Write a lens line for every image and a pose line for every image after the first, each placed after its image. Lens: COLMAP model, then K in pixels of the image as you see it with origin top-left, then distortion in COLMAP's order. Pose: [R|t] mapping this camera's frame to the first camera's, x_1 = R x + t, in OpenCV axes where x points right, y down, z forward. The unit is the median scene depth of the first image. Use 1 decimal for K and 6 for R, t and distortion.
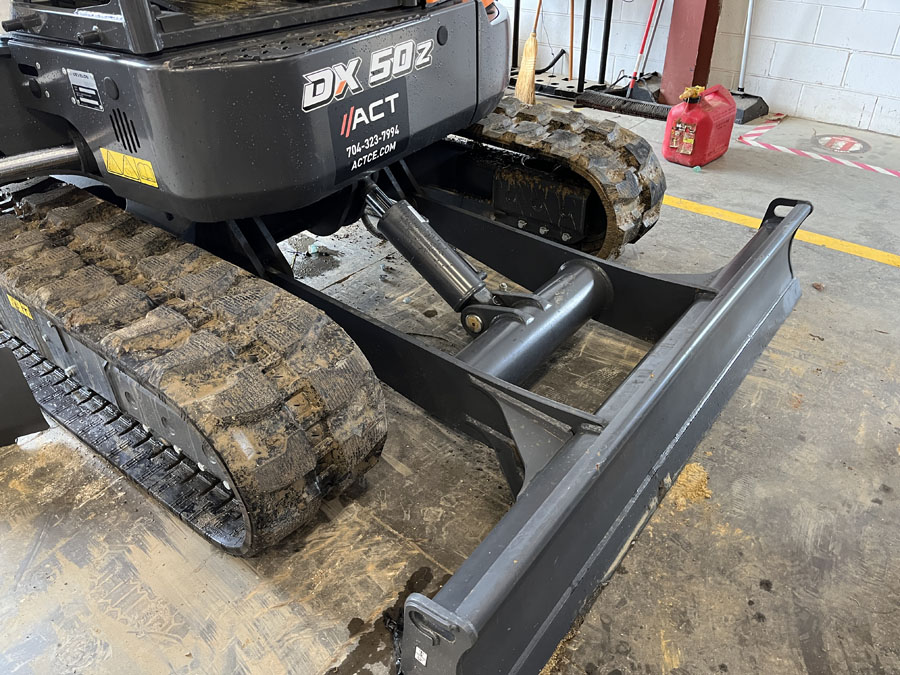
lens RADIAL K [[695.5, 0, 450.0], [0, 695.5, 337.5], [0, 0, 1]] dist [0.083539, -0.119117]
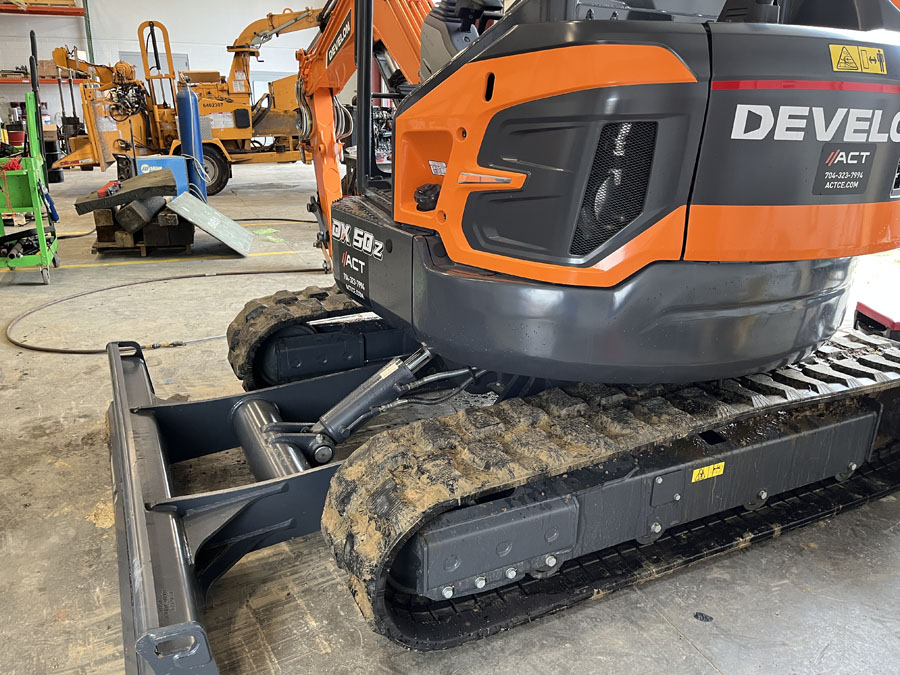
lens RADIAL K [[695.5, 0, 450.0], [0, 695.5, 337.5], [0, 0, 1]] dist [0.083539, -0.119117]
pose [[-0.449757, 0.291206, -0.844345, 1.115249], [-0.517153, 0.685853, 0.512015, -1.093007], [0.728198, 0.666937, -0.157869, 1.505738]]
